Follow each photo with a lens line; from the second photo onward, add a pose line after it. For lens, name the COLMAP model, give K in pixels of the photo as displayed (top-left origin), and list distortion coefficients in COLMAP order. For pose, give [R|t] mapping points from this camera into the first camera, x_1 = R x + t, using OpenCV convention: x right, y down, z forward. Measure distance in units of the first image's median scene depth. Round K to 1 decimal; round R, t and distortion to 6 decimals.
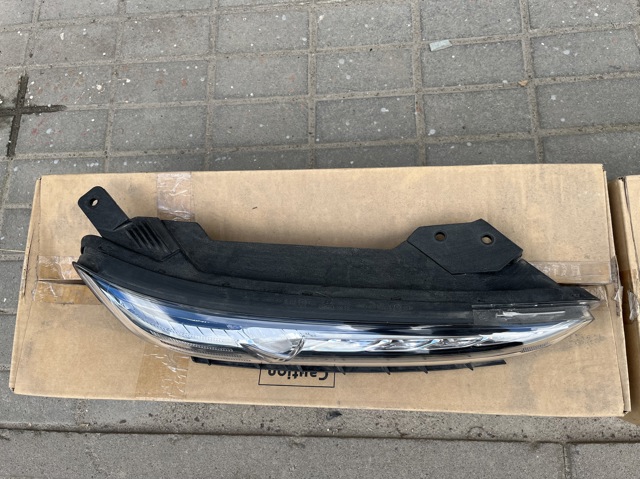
lens RADIAL K [[487.5, 0, 318.1], [0, 487.5, 226.1], [0, 0, 1]] dist [0.066446, -0.102602]
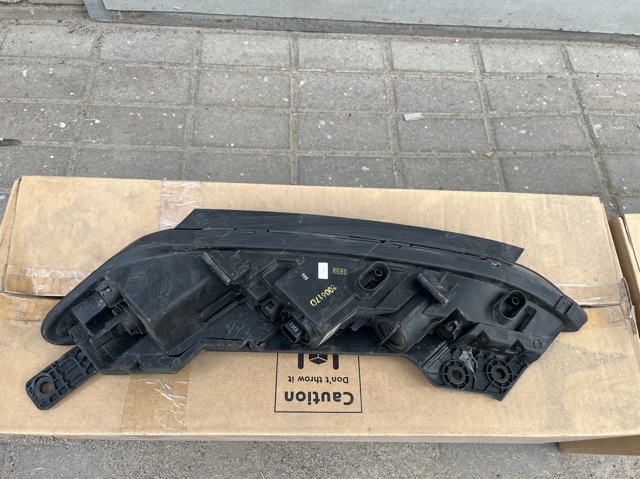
lens RADIAL K [[487.5, 0, 315.0], [0, 487.5, 247.2], [0, 0, 1]] dist [0.066446, -0.102602]
pose [[0.981717, 0.055974, 0.181930, -0.148539], [-0.018574, 0.979395, -0.201097, 0.137416], [-0.189438, 0.194041, 0.962529, 0.063796]]
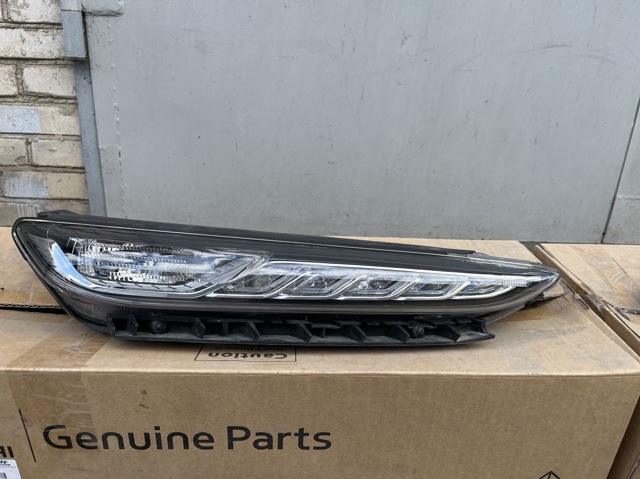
lens RADIAL K [[487.5, 0, 312.3], [0, 487.5, 244.1], [0, 0, 1]] dist [0.066446, -0.102602]
pose [[0.985076, 0.127748, 0.115347, -0.032933], [0.019163, 0.584595, -0.811099, 0.539792], [-0.171047, 0.801205, 0.573422, 0.267461]]
